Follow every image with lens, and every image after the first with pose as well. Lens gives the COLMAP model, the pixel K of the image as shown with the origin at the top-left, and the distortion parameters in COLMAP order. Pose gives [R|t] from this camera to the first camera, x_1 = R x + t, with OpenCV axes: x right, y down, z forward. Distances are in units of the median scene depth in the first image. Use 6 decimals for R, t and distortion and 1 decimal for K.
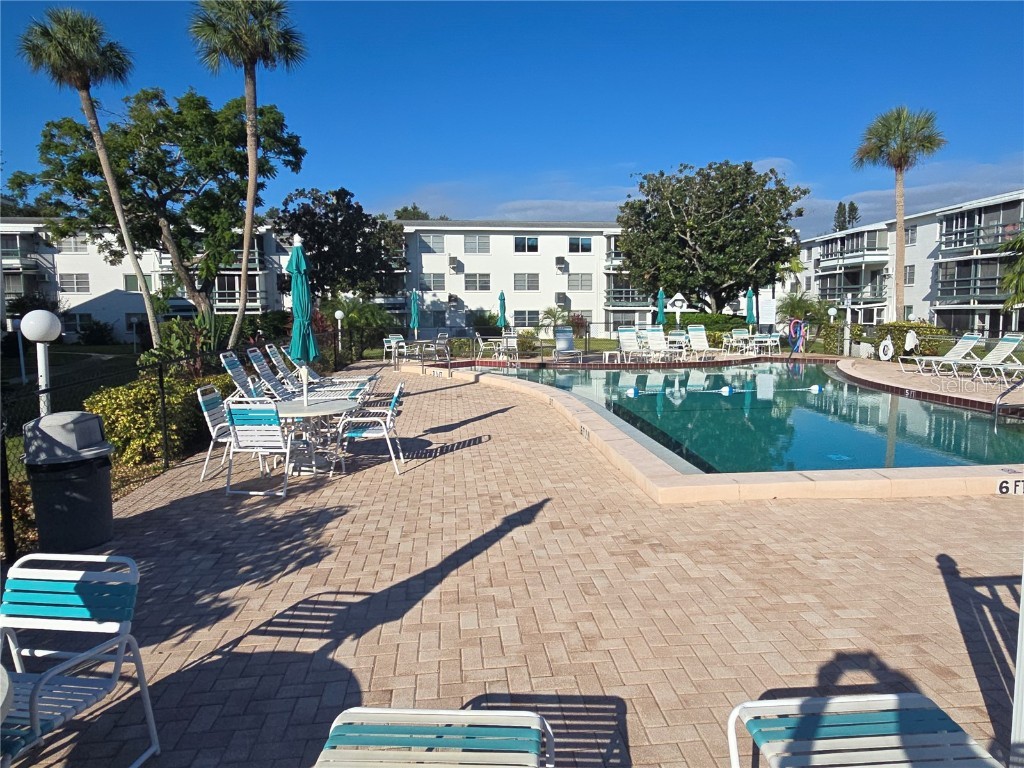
lens RADIAL K [[701.9, 0, 512.0], [0, 701.9, 384.0], [0, 0, 1]] dist [-0.000171, 0.000318]
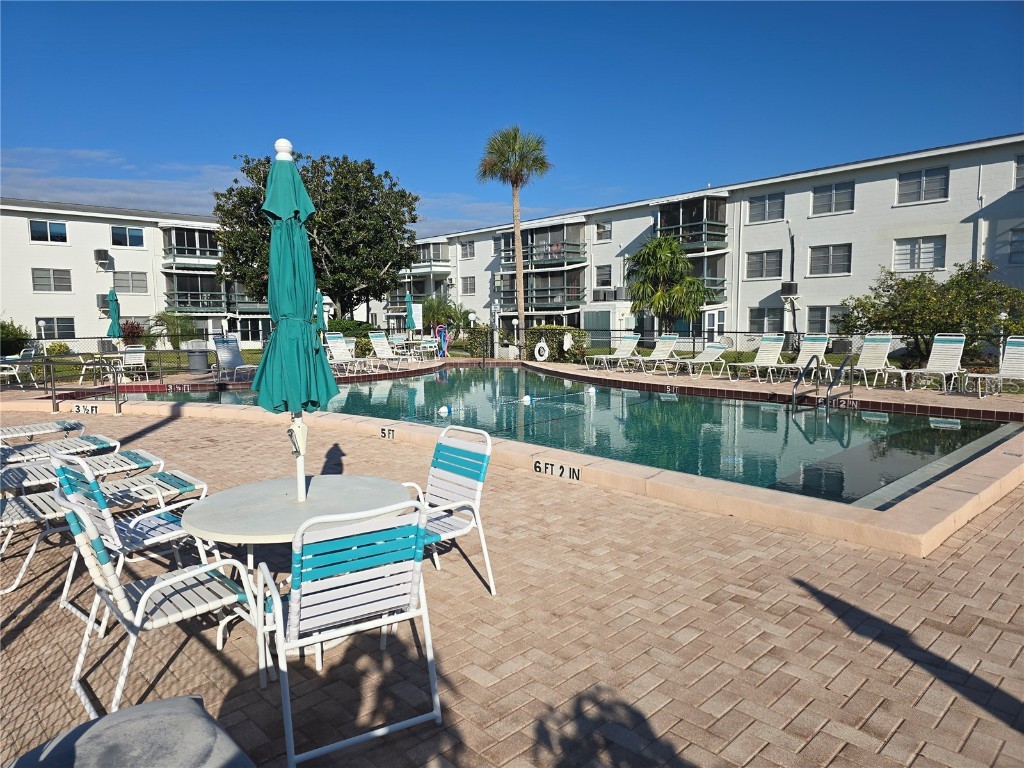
lens RADIAL K [[691.8, 0, 512.0], [0, 691.8, 384.0], [0, 0, 1]] dist [0.105621, -0.121136]
pose [[0.780100, -0.064183, 0.622354, -0.115588], [0.071120, 0.997374, 0.013713, -0.010797], [-0.621599, 0.033565, 0.782616, 0.131303]]
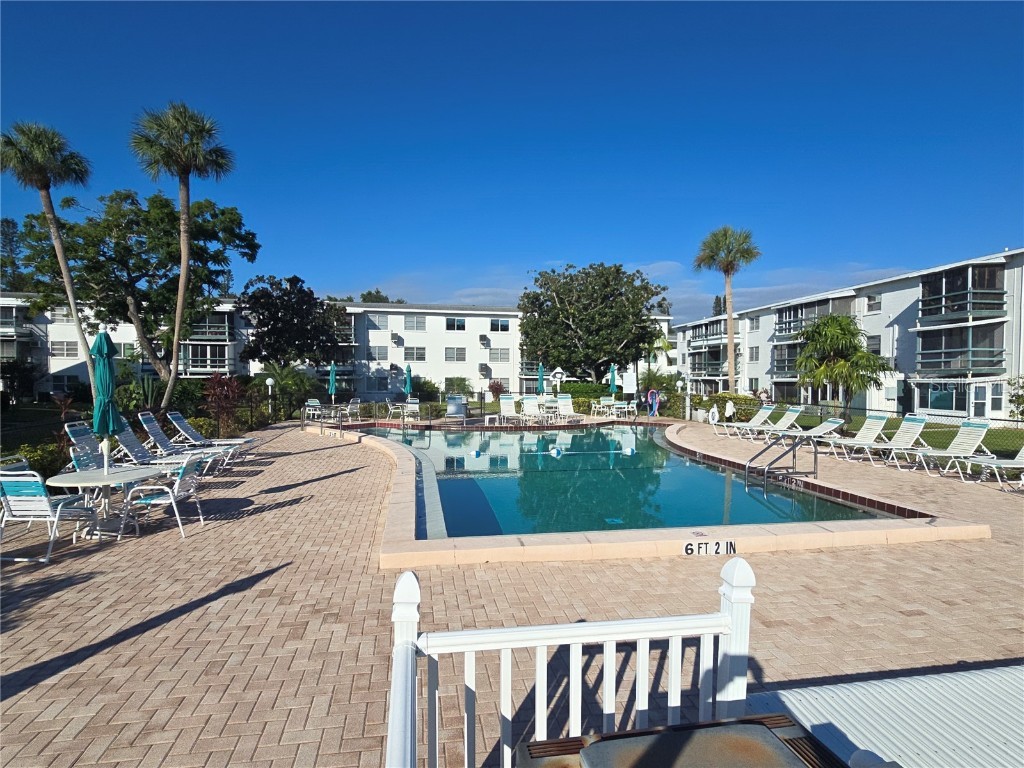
lens RADIAL K [[573.0, 0, 512.0], [0, 573.0, 384.0], [0, 0, 1]] dist [-0.002183, 0.001700]
pose [[0.997113, 0.012188, 0.074953, 0.067529], [-0.005434, 0.995958, -0.089660, -0.008086], [-0.075743, 0.088994, 0.993148, 0.010159]]
